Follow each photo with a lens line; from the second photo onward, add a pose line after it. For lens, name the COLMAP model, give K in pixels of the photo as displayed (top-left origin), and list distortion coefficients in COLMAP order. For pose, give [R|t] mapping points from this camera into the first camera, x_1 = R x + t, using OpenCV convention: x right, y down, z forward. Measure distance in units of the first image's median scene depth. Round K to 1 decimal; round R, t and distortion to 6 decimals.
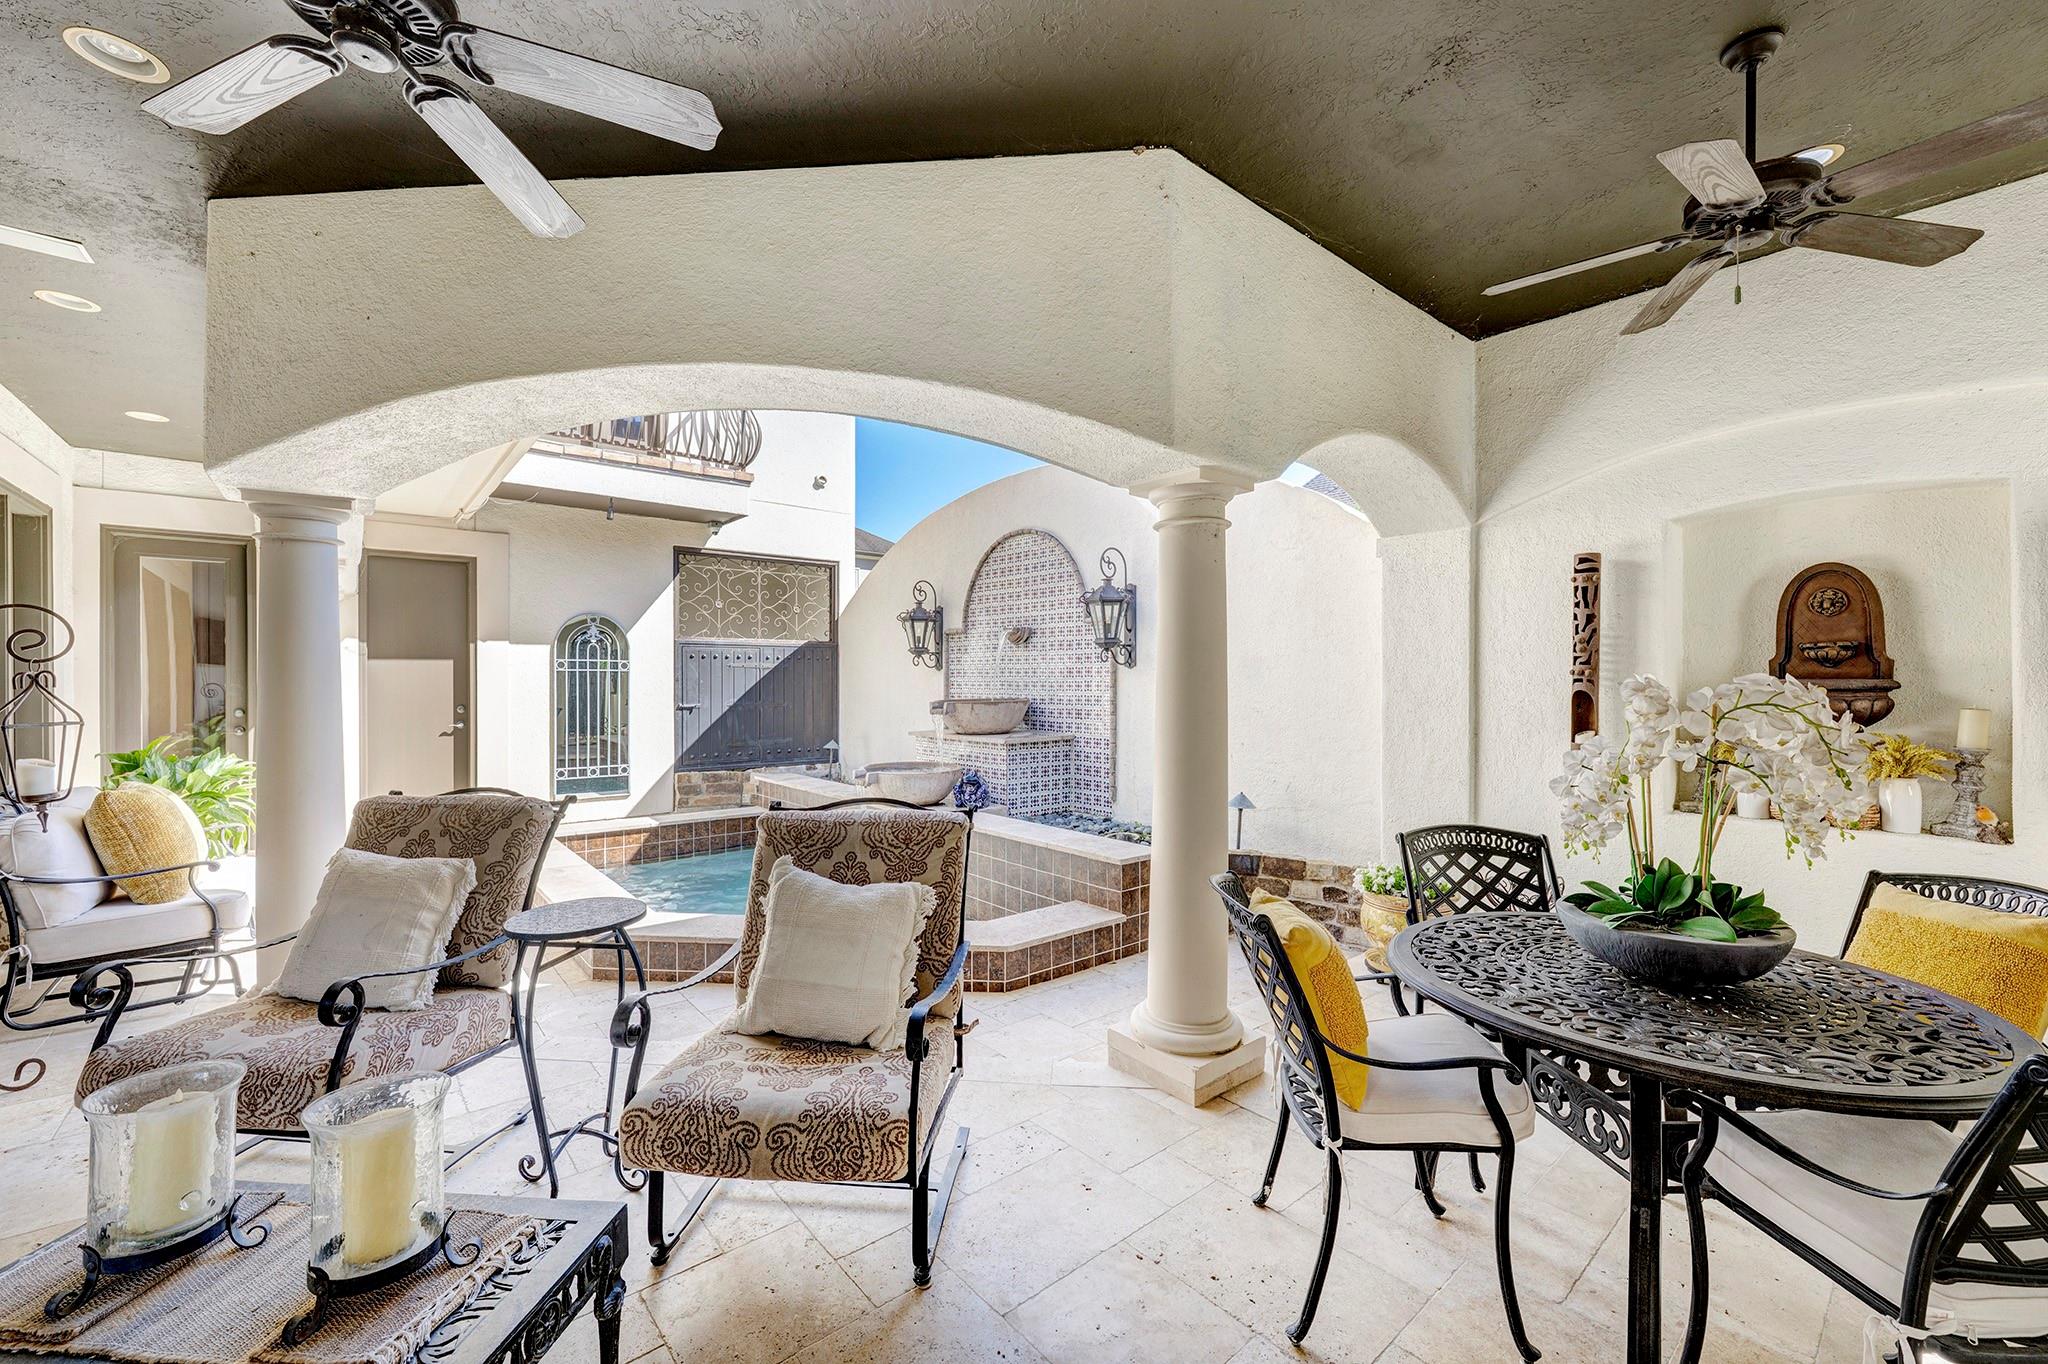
lens RADIAL K [[833.0, 0, 1016.2], [0, 833.0, 684.8], [0, 0, 1]] dist [-0.000307, 0.000015]
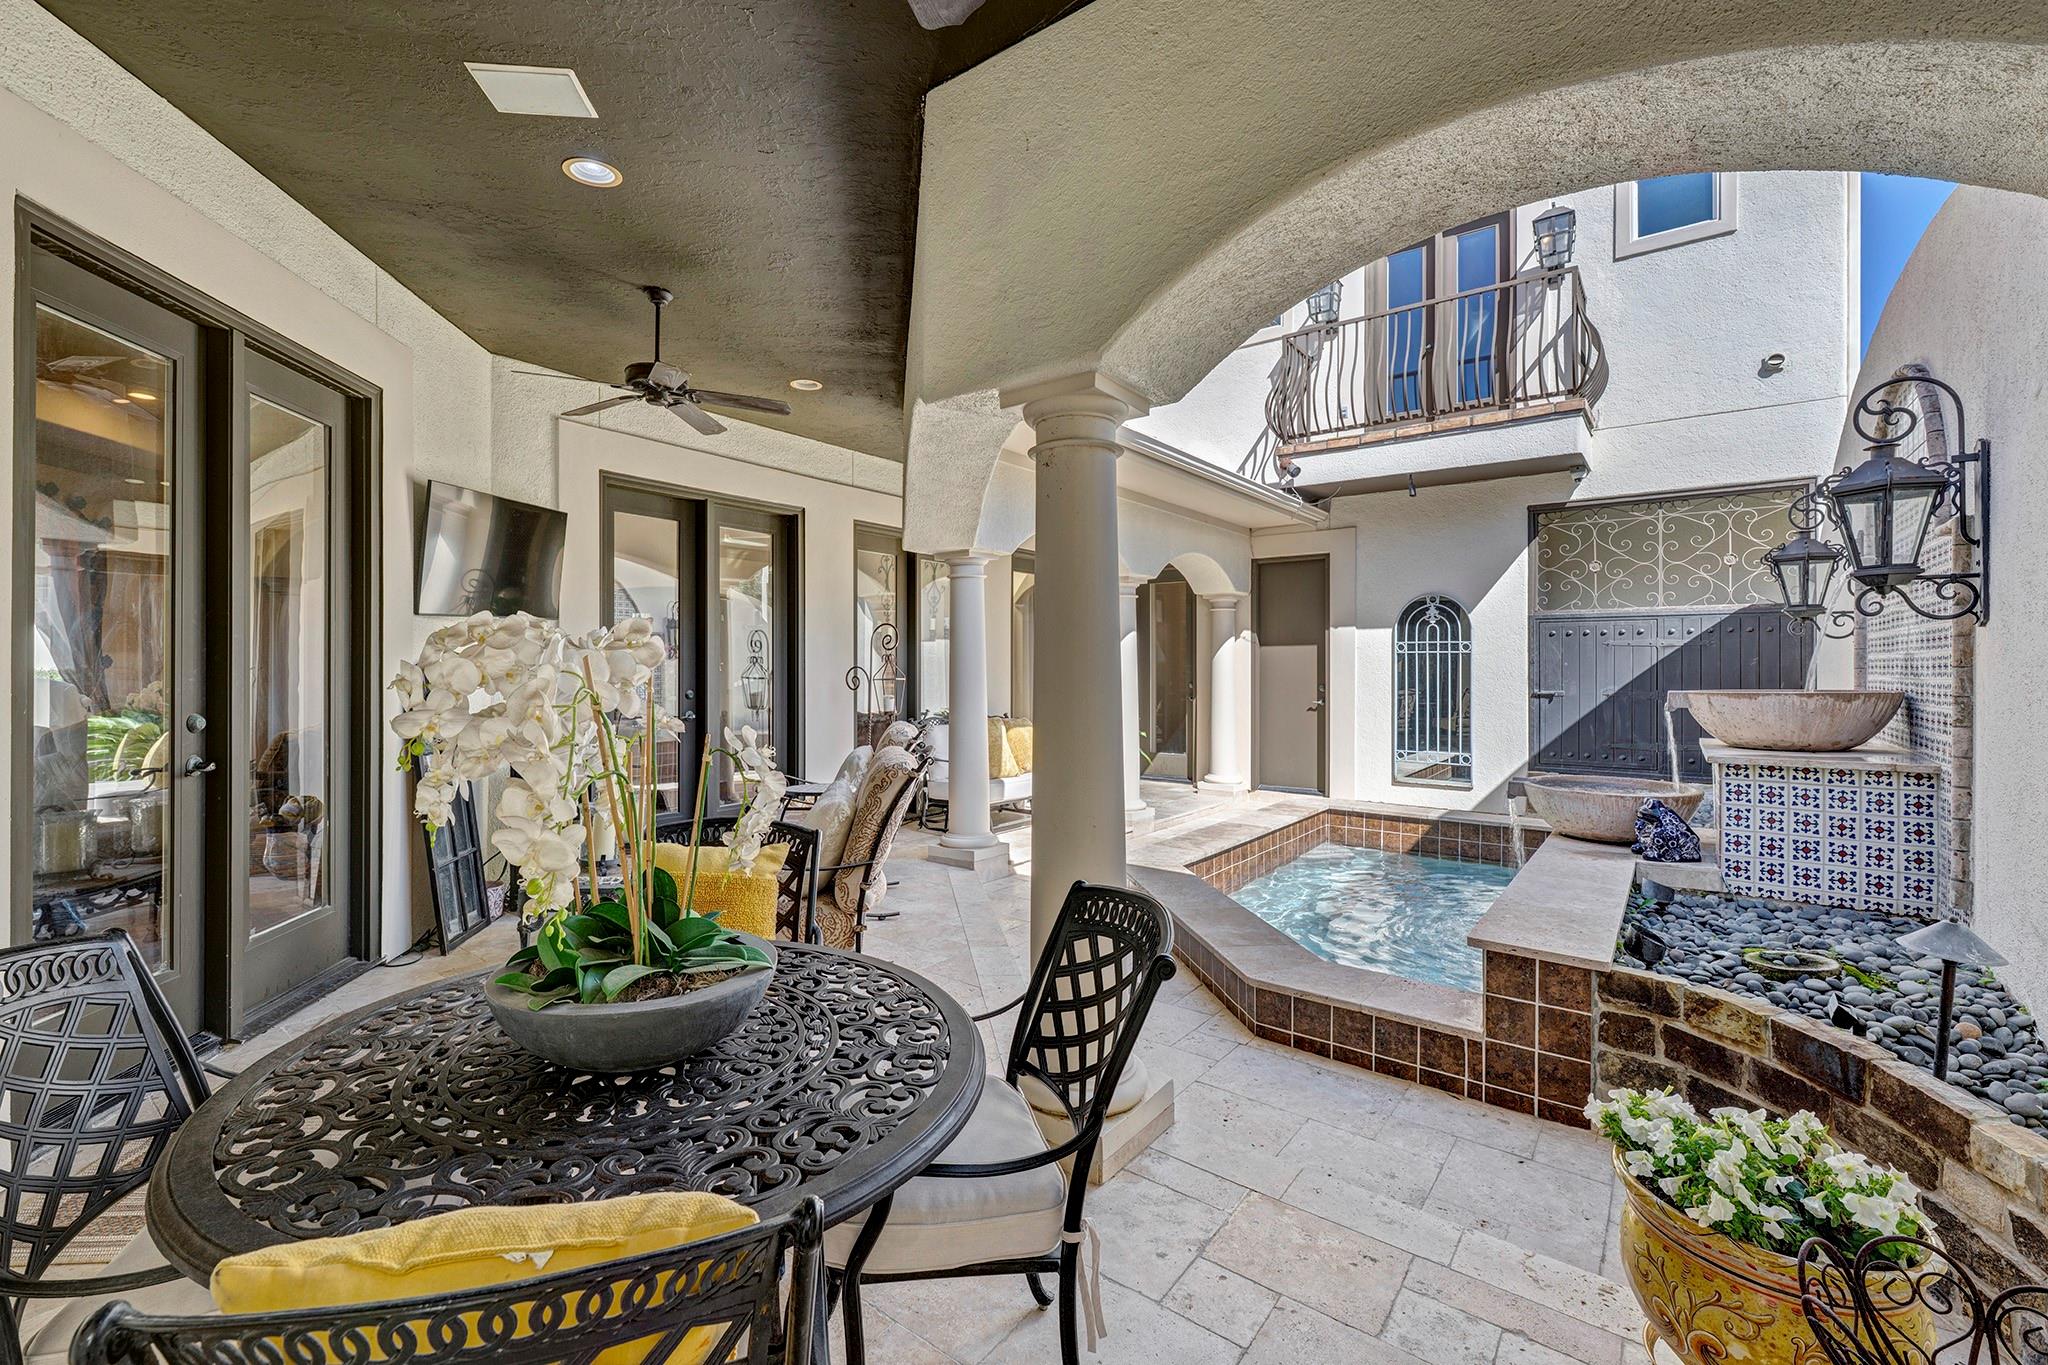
lens RADIAL K [[921.2, 0, 1017.7], [0, 921.2, 669.8], [0, 0, 1]] dist [-0.004586, 0.000811]
pose [[0.183079, 0.001385, -0.983097, 0.451211], [-0.009719, 0.999953, -0.000401, 0.008098], [0.983050, 0.009628, 0.183084, 0.329815]]
